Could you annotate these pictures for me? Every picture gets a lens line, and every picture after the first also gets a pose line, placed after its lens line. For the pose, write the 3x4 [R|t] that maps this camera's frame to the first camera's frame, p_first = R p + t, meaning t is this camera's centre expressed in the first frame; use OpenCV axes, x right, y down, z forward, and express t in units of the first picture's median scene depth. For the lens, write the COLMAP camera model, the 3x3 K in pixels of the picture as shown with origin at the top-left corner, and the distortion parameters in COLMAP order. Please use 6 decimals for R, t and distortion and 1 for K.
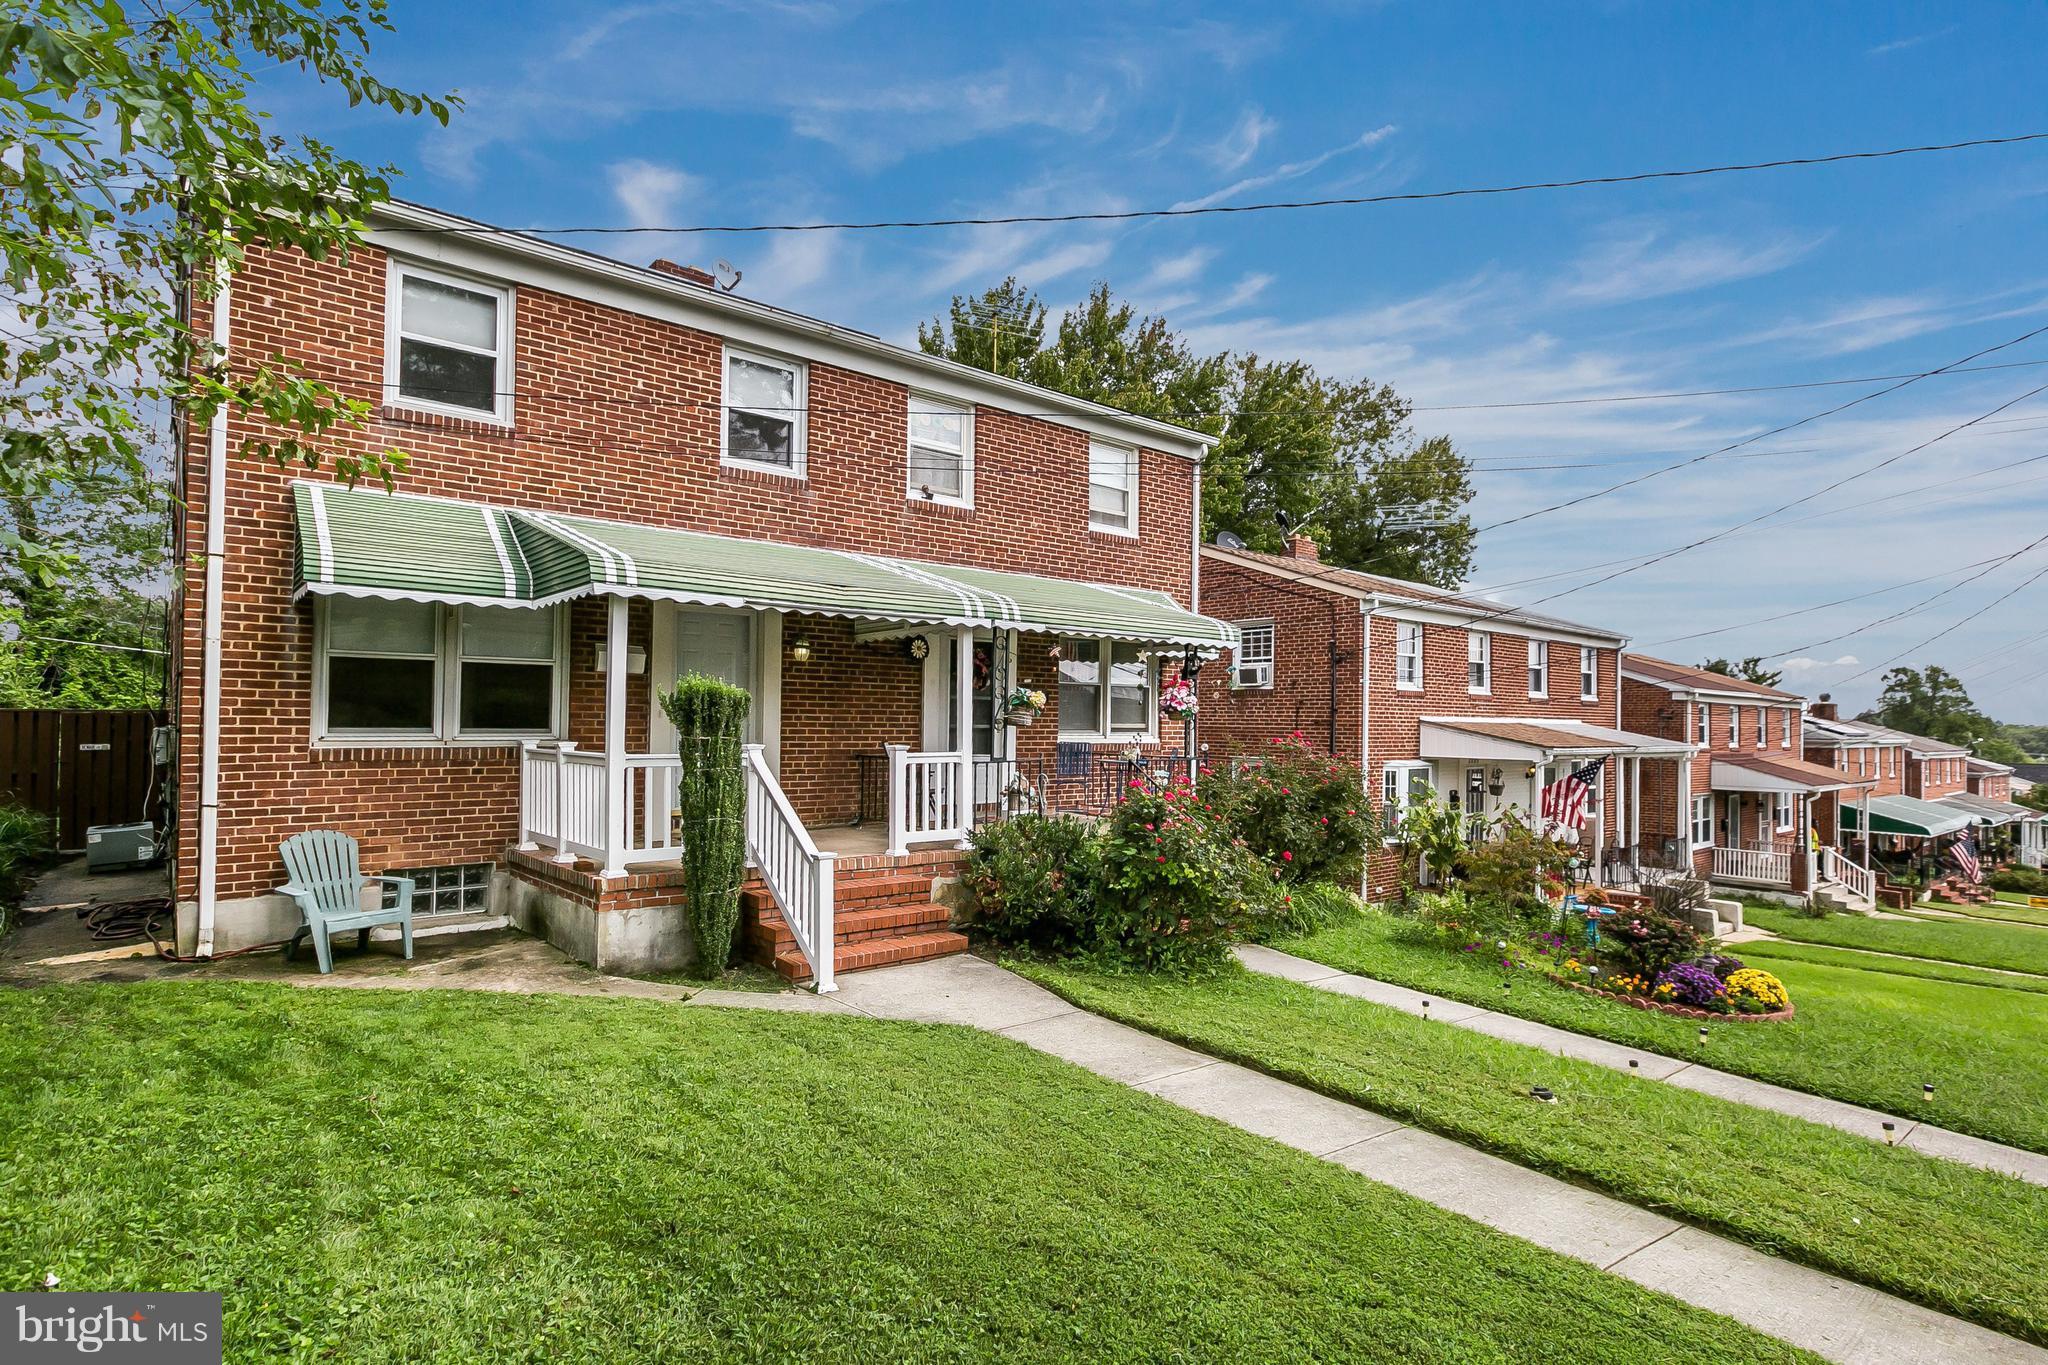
lens RADIAL K [[975.8, 0, 1024.0], [0, 975.8, 682.5], [0, 0, 1]] dist [-0.000321, -0.000104]
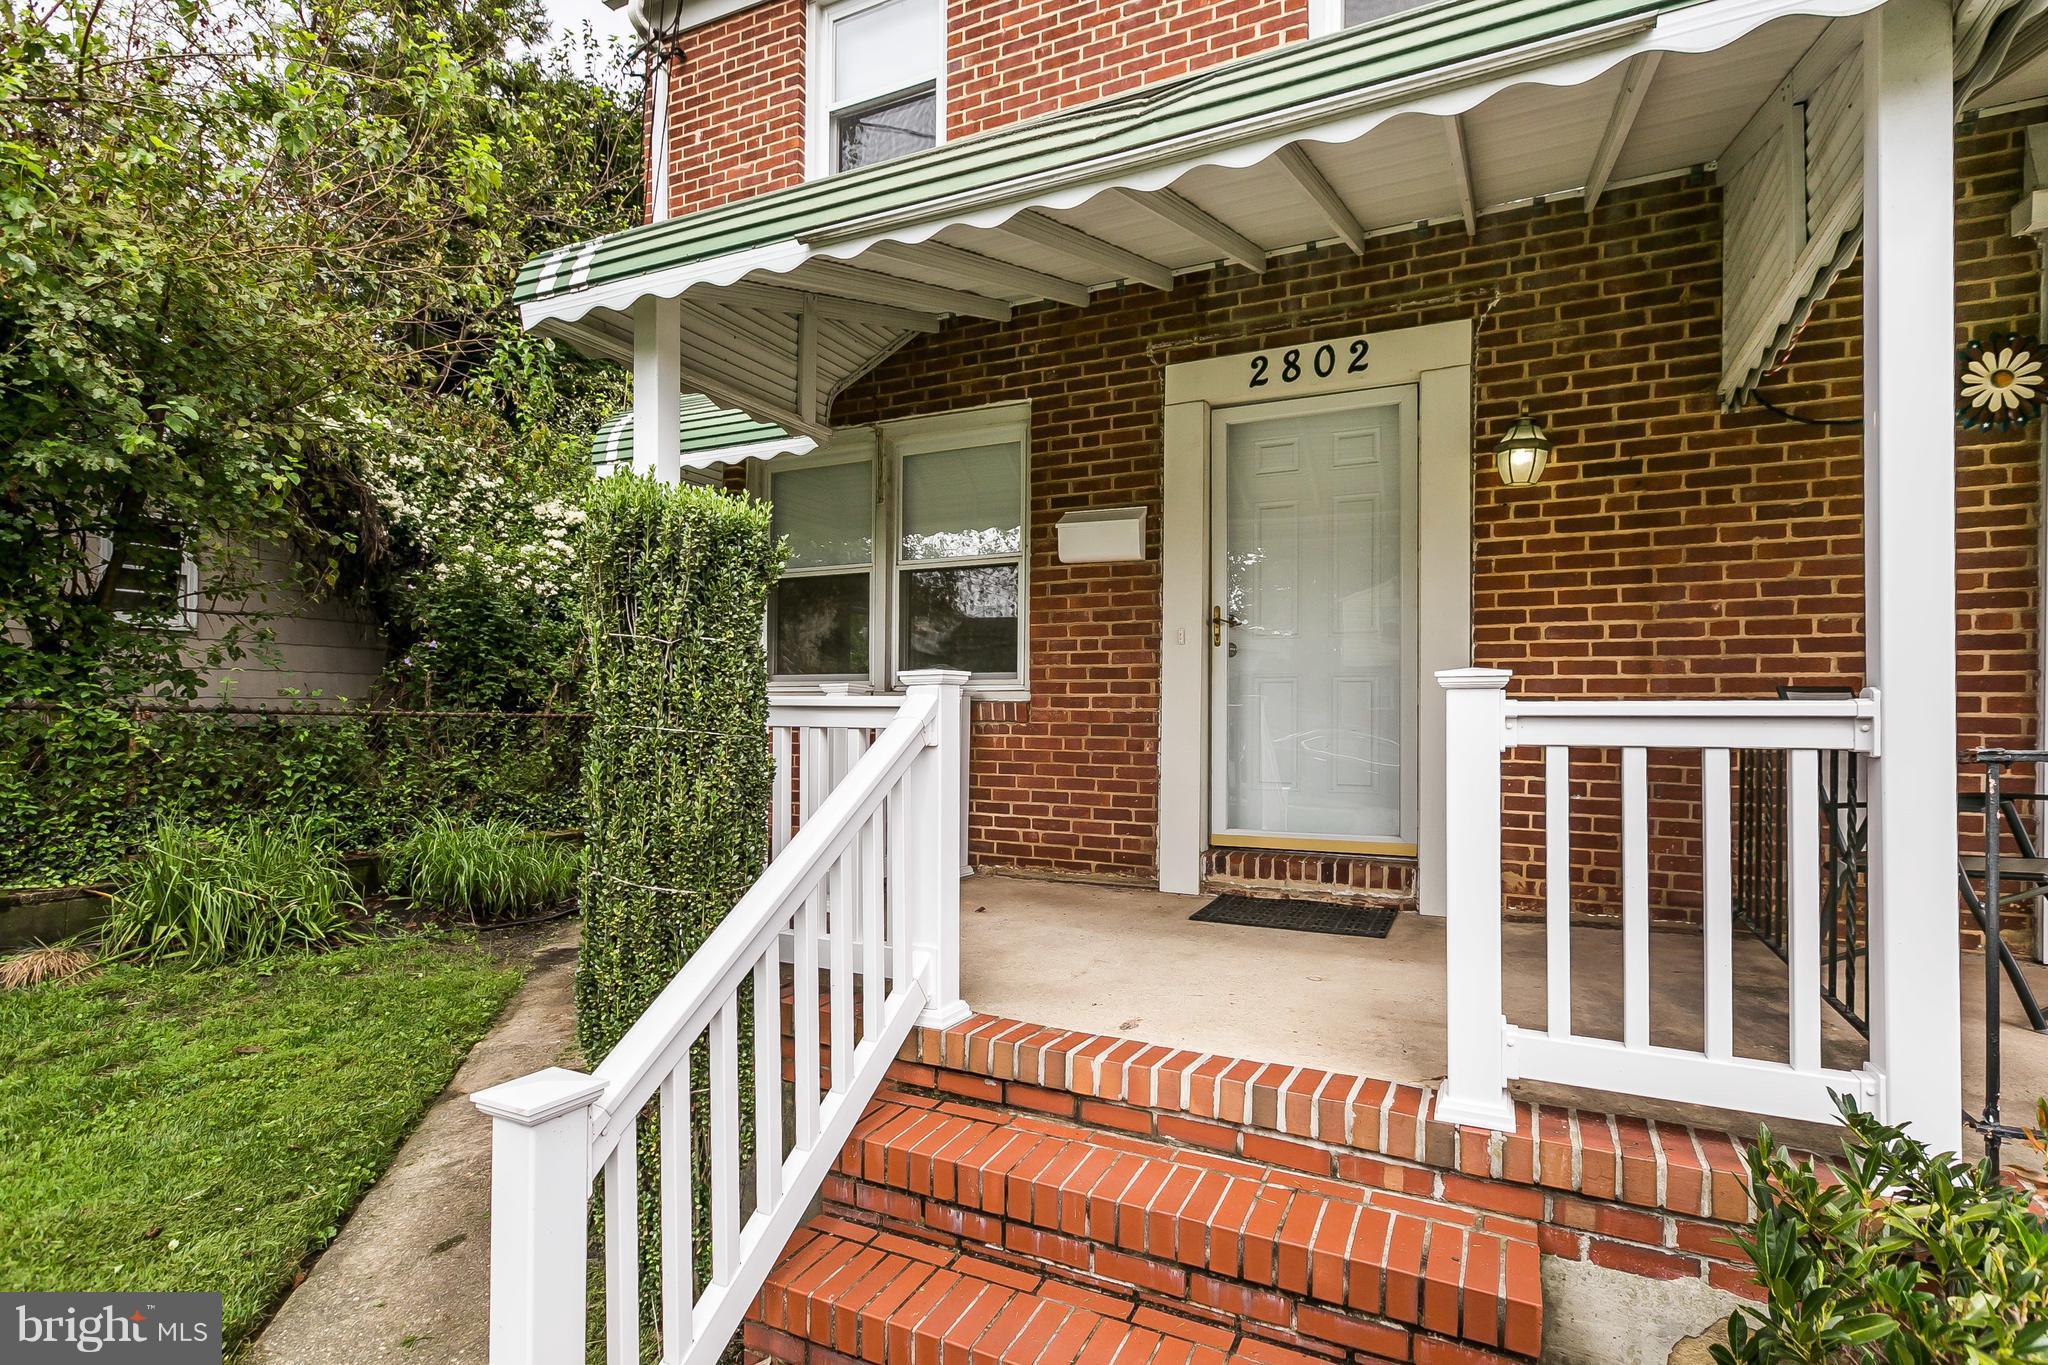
lens RADIAL K [[975.8, 0, 1024.0], [0, 975.8, 682.5], [0, 0, 1]] dist [-0.000321, -0.000104]
pose [[0.406464, -0.031718, -0.913116, 0.049537], [0.036000, 0.999177, -0.018683, 0.064944], [0.912957, -0.025278, 0.407271, 0.760004]]
